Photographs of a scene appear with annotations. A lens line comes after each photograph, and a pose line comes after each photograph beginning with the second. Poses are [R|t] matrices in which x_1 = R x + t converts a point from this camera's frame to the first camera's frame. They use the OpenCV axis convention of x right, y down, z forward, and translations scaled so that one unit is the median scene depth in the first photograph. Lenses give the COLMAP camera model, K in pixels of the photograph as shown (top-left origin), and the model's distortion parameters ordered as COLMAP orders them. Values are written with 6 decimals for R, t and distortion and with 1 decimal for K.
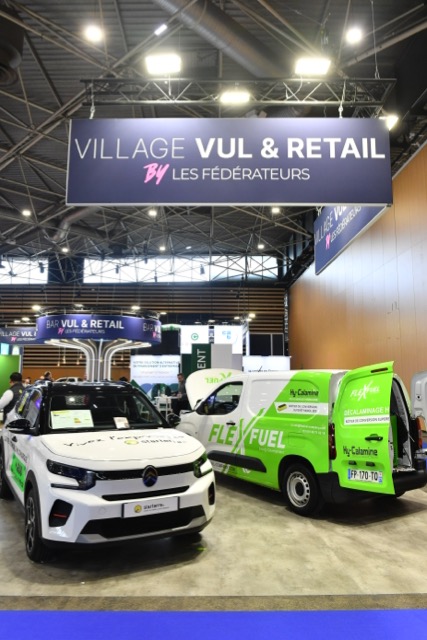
lens RADIAL K [[472.0, 0, 213.5], [0, 472.0, 320.0], [0, 0, 1]] dist [-0.003368, -0.000726]
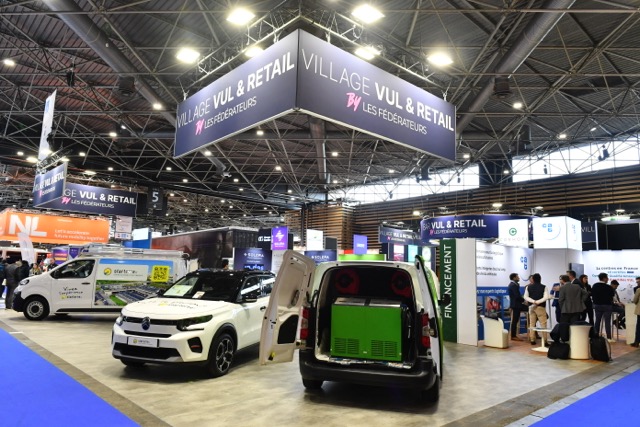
lens RADIAL K [[447.5, 0, 320.0], [0, 447.5, 213.5], [0, 0, 1]] dist [-0.000382, -0.000183]
pose [[0.665702, -0.080558, -0.741857, 0.297568], [0.065681, 0.996623, -0.049284, 0.014093], [0.743322, -0.015918, 0.668745, 0.086537]]
